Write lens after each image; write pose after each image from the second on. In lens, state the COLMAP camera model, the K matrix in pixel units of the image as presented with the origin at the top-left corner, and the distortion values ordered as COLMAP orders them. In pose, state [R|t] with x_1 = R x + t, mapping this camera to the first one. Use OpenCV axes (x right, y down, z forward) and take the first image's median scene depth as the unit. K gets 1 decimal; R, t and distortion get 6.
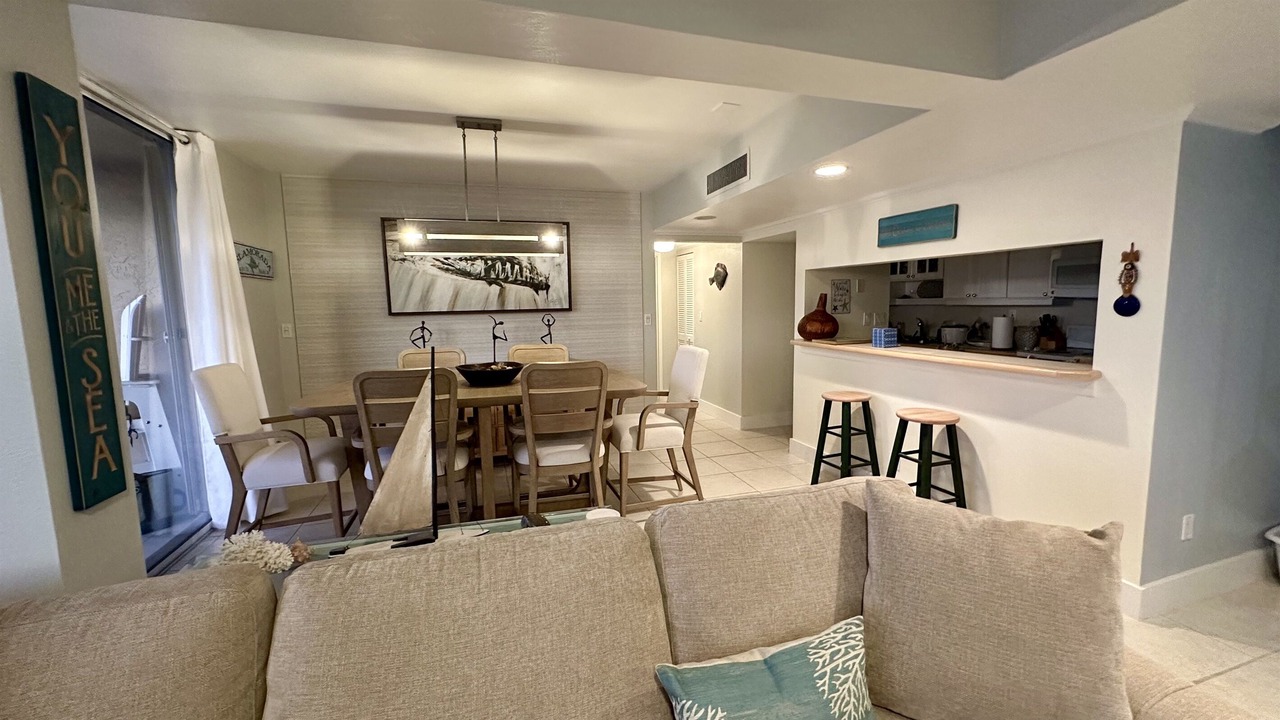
lens RADIAL K [[511.0, 0, 636.6], [0, 511.0, 360.4], [0, 0, 1]] dist [0.004335, -0.003335]
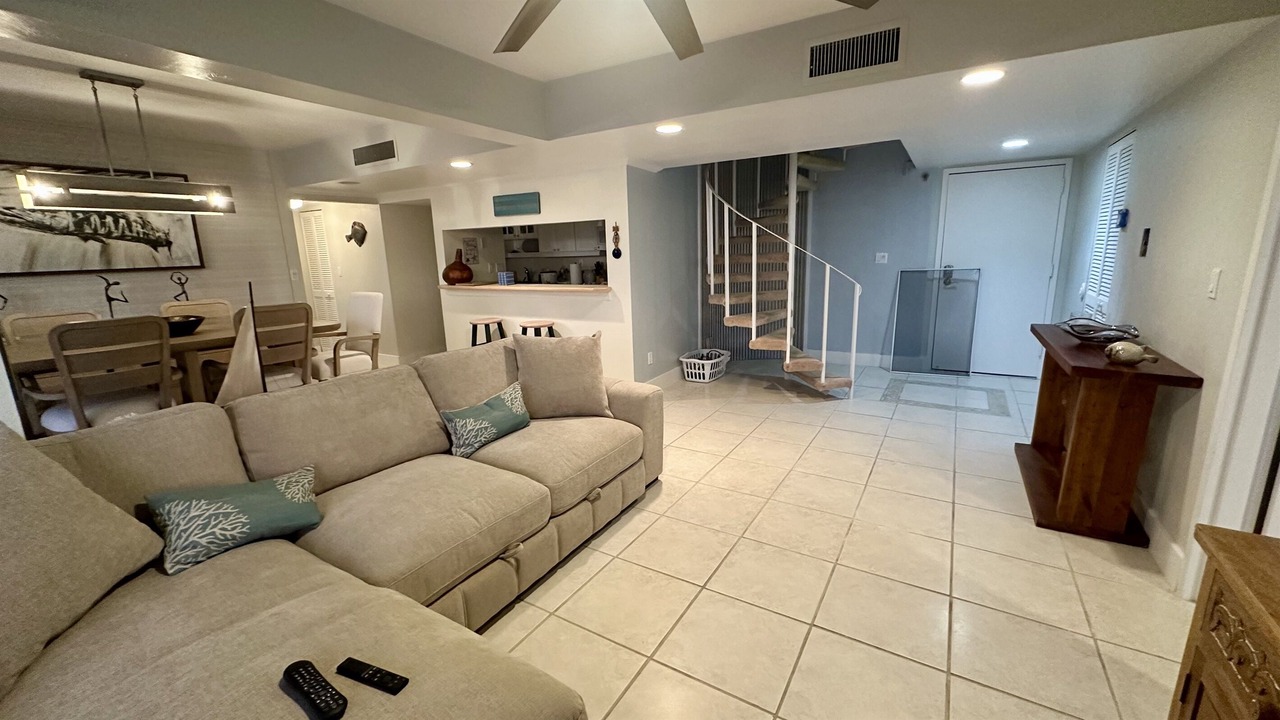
lens RADIAL K [[511.0, 0, 639.3], [0, 511.0, 356.9], [0, 0, 1]] dist [0.004335, -0.003335]
pose [[0.751419, -0.141205, 0.644539, -0.171587], [0.092816, 0.989740, 0.108624, 0.044540], [-0.653264, -0.021799, 0.756816, -0.305502]]
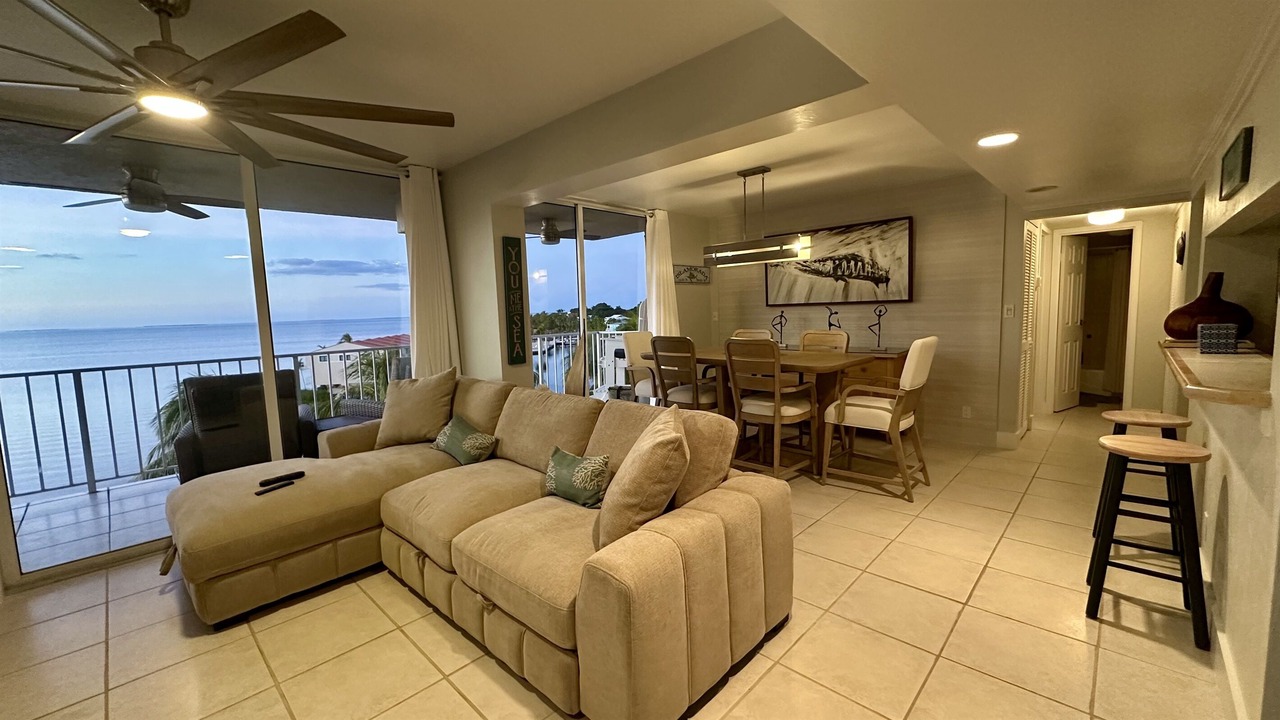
lens RADIAL K [[511.0, 0, 645.7], [0, 511.0, 355.7], [0, 0, 1]] dist [0.004335, -0.003335]
pose [[0.501241, 0.080939, -0.861514, 0.546566], [-0.076176, 0.995878, 0.049243, 0.000724], [0.861948, 0.040944, 0.505340, 0.025894]]
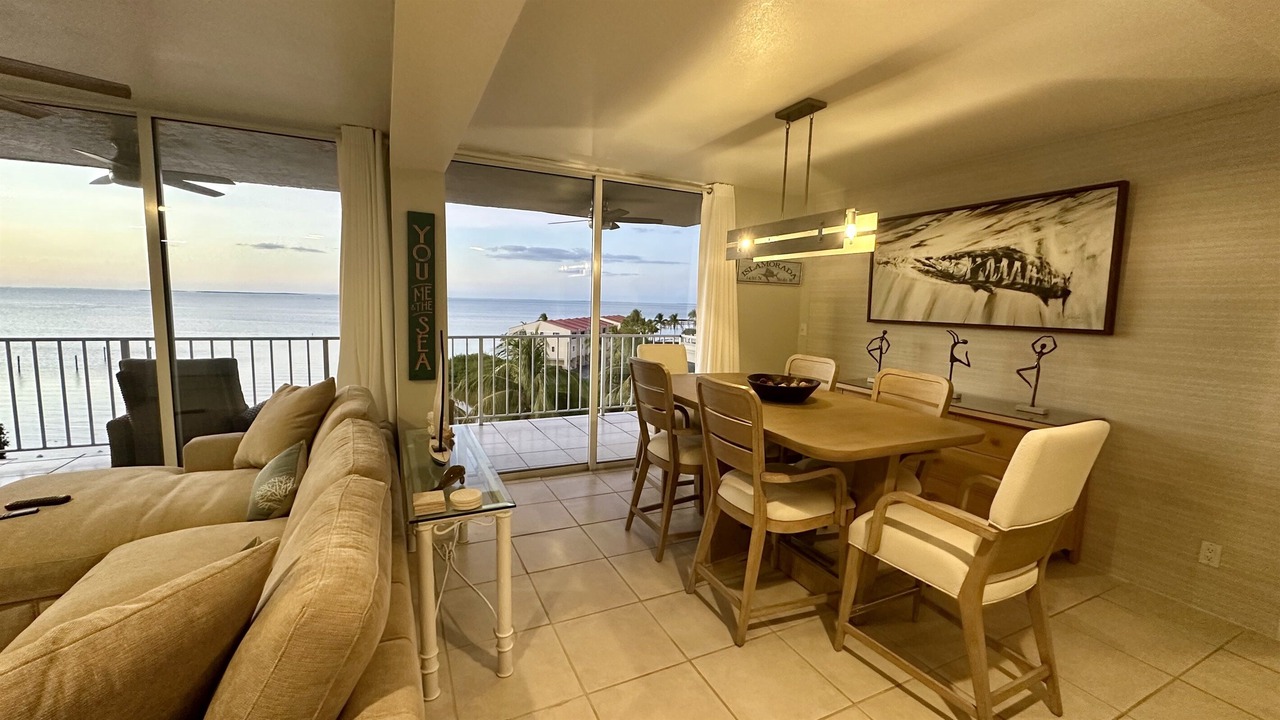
lens RADIAL K [[511.0, 0, 643.6], [0, 511.0, 356.1], [0, 0, 1]] dist [0.004335, -0.003335]
pose [[0.166891, 0.126393, -0.977841, 0.386456], [-0.143758, 0.984271, 0.102689, -0.062467], [0.975439, 0.123434, 0.182436, 0.418973]]
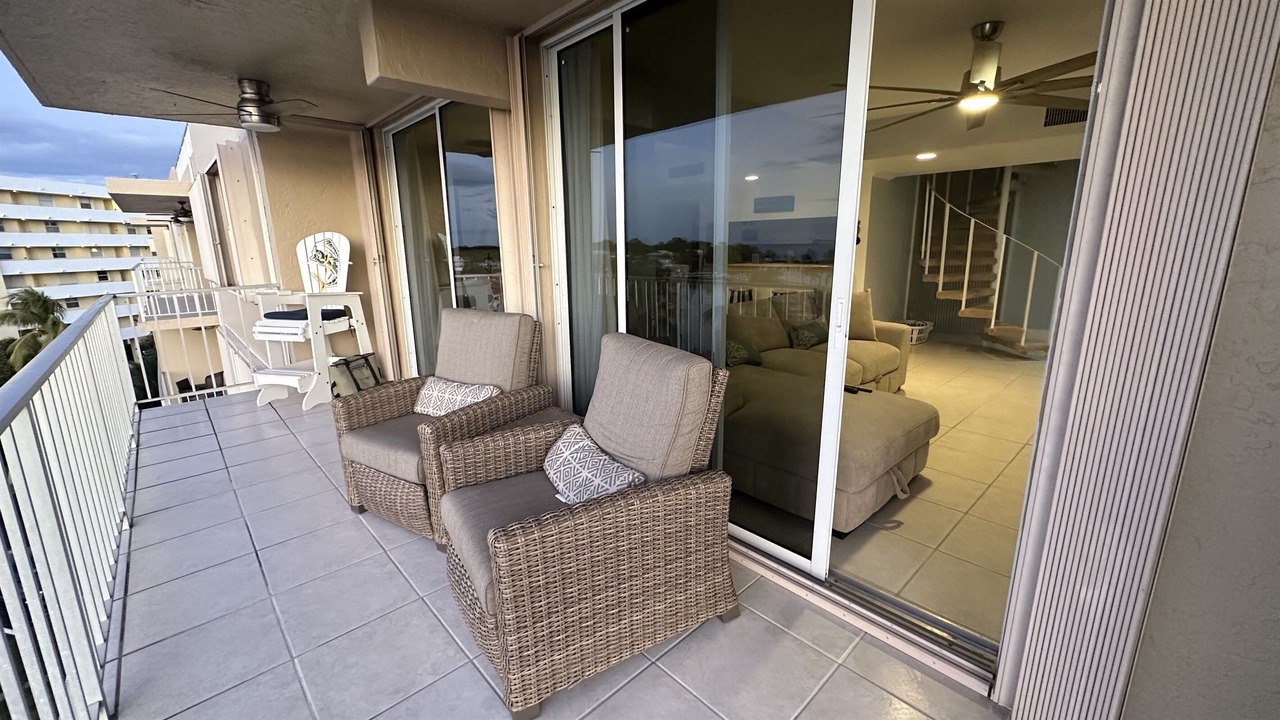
lens RADIAL K [[511.0, 0, 641.1], [0, 511.0, 357.8], [0, 0, 1]] dist [0.004335, -0.003335]
pose [[0.897771, -0.090419, 0.431082, -0.671678], [0.048598, 0.993061, 0.107085, 0.085251], [-0.437774, -0.075189, 0.895936, -0.513432]]
